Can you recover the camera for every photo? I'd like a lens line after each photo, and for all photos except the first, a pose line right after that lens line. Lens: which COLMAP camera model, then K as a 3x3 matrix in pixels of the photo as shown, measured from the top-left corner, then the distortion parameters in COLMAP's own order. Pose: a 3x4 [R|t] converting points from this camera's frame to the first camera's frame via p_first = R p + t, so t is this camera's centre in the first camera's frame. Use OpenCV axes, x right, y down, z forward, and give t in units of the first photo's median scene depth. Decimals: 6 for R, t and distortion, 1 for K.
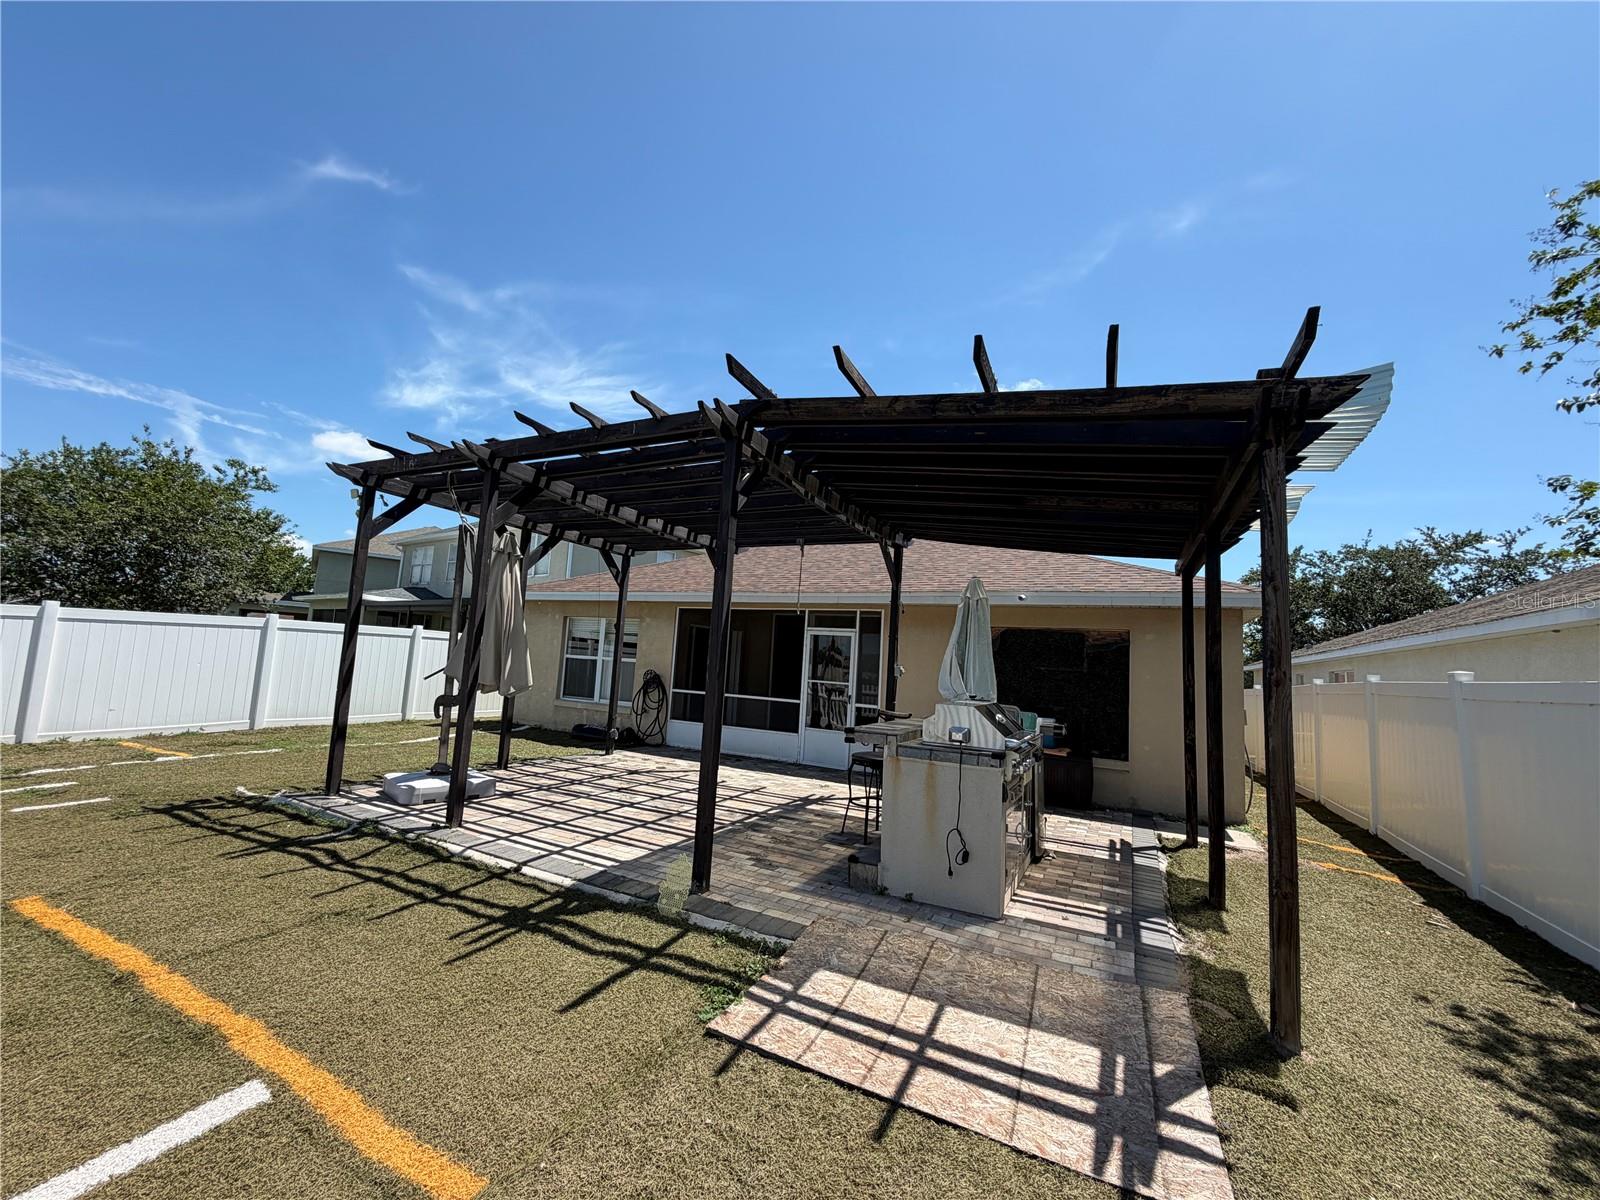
lens RADIAL K [[638.6, 0, 795.1], [0, 638.6, 601.5], [0, 0, 1]] dist [-0.000576, 0.000212]
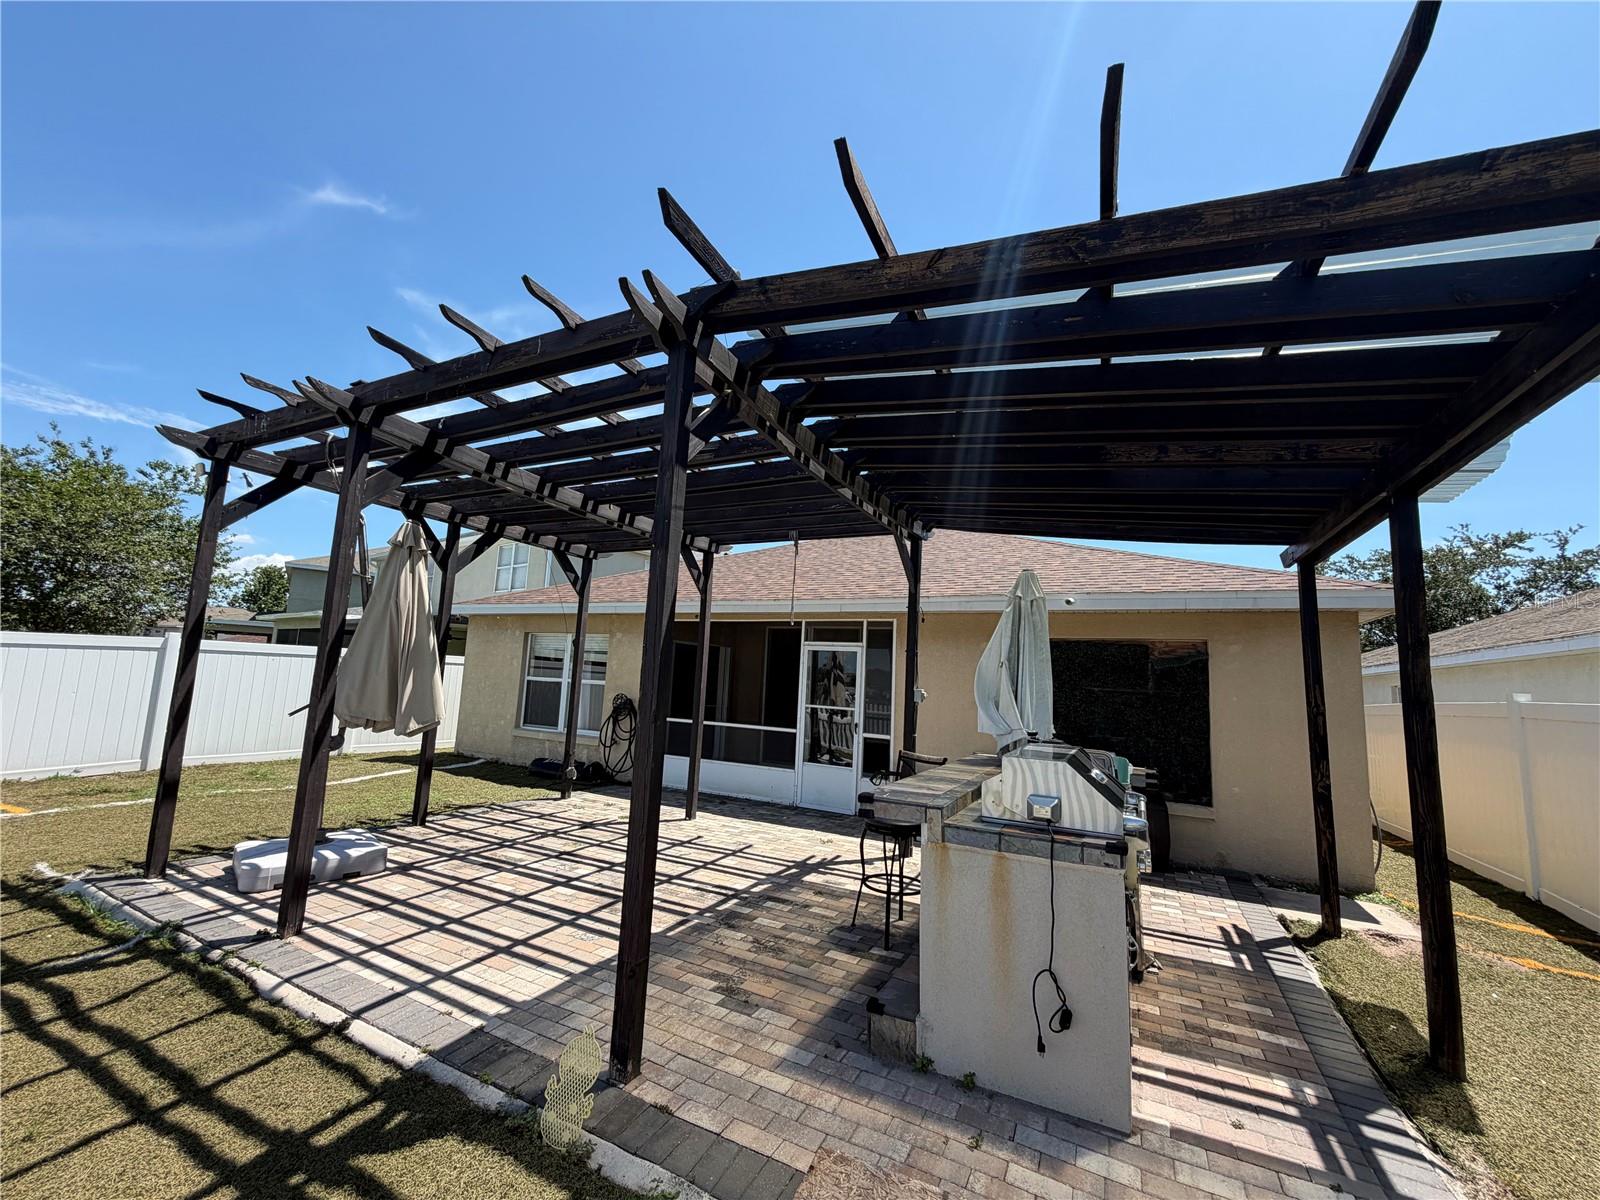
lens RADIAL K [[642.6, 0, 793.4], [0, 642.6, 603.6], [0, 0, 1]] dist [-0.000072, 0.000064]
pose [[0.999941, -0.010812, -0.001387, 0.011001], [0.010780, 0.999704, -0.021791, 0.014195], [0.001622, 0.021775, 0.999762, 0.249512]]
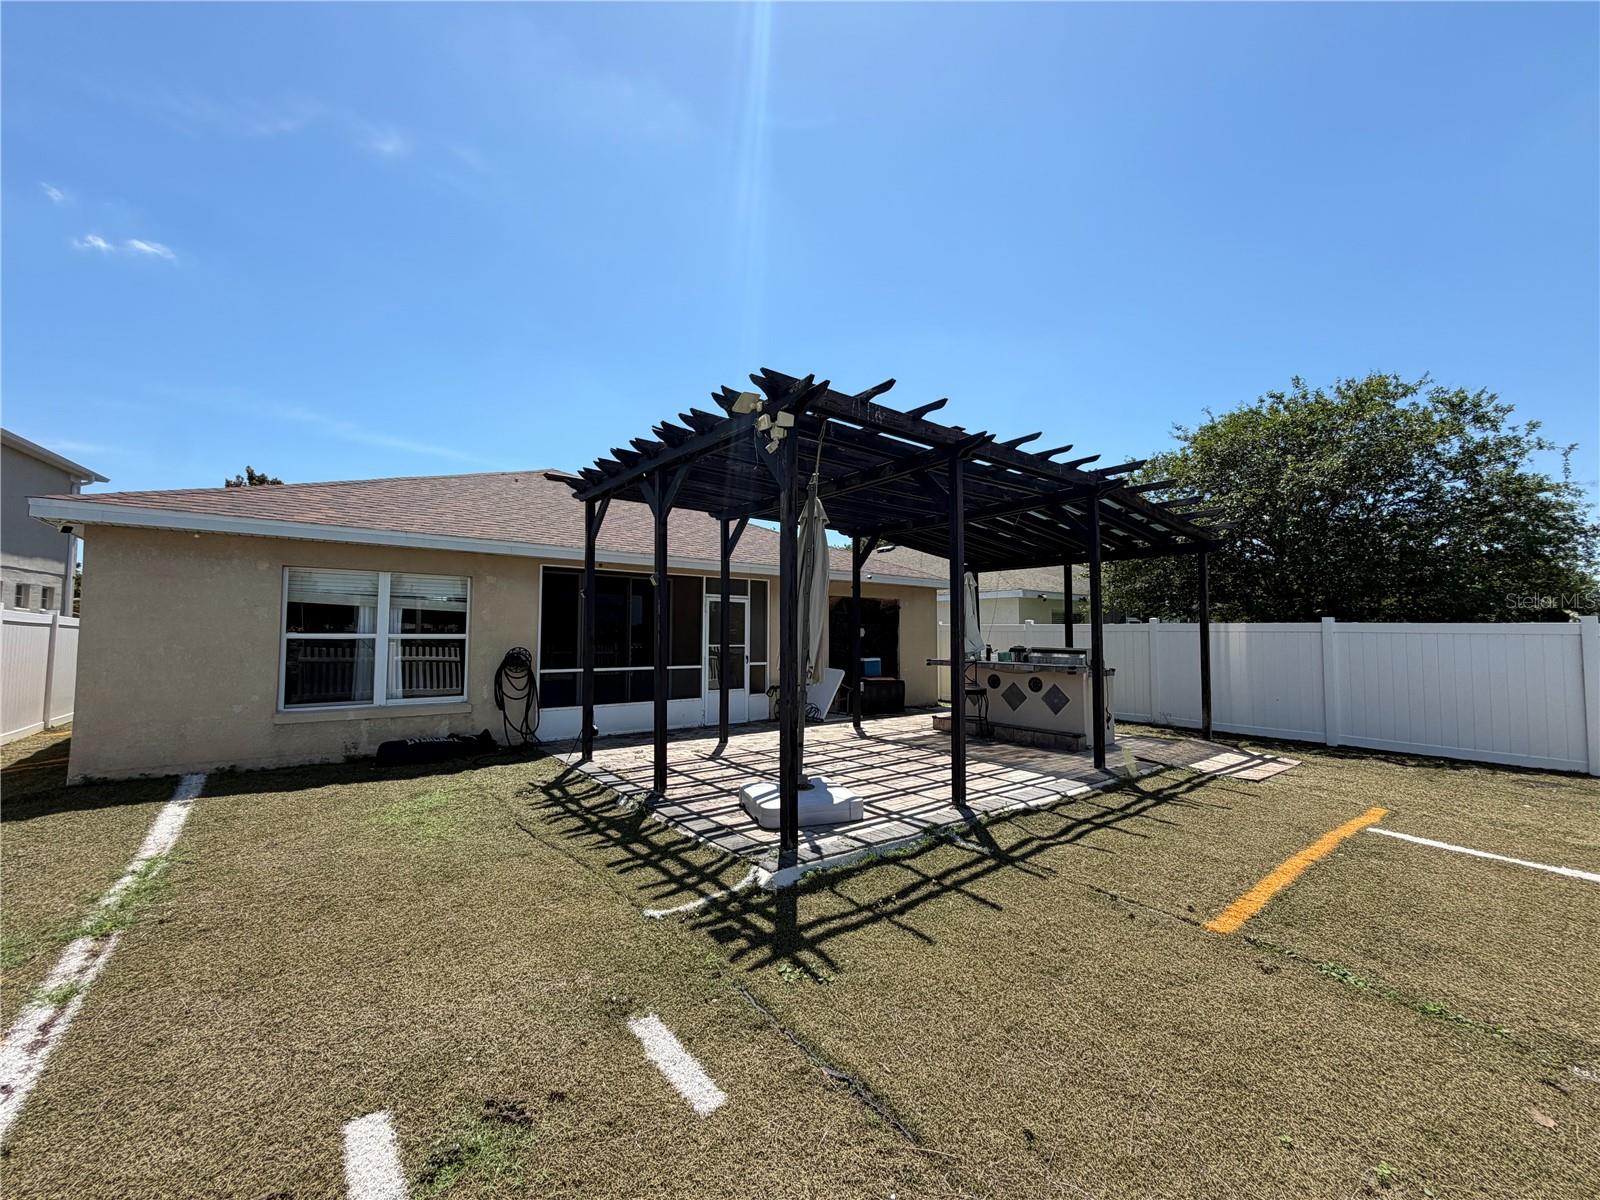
lens RADIAL K [[638.6, 0, 795.1], [0, 638.6, 601.5], [0, 0, 1]] dist [-0.000576, 0.000212]
pose [[0.428922, -0.009326, 0.903293, -1.332057], [-0.067432, 0.996826, 0.042312, 0.000291], [-0.900821, -0.079059, 0.426932, 0.692734]]
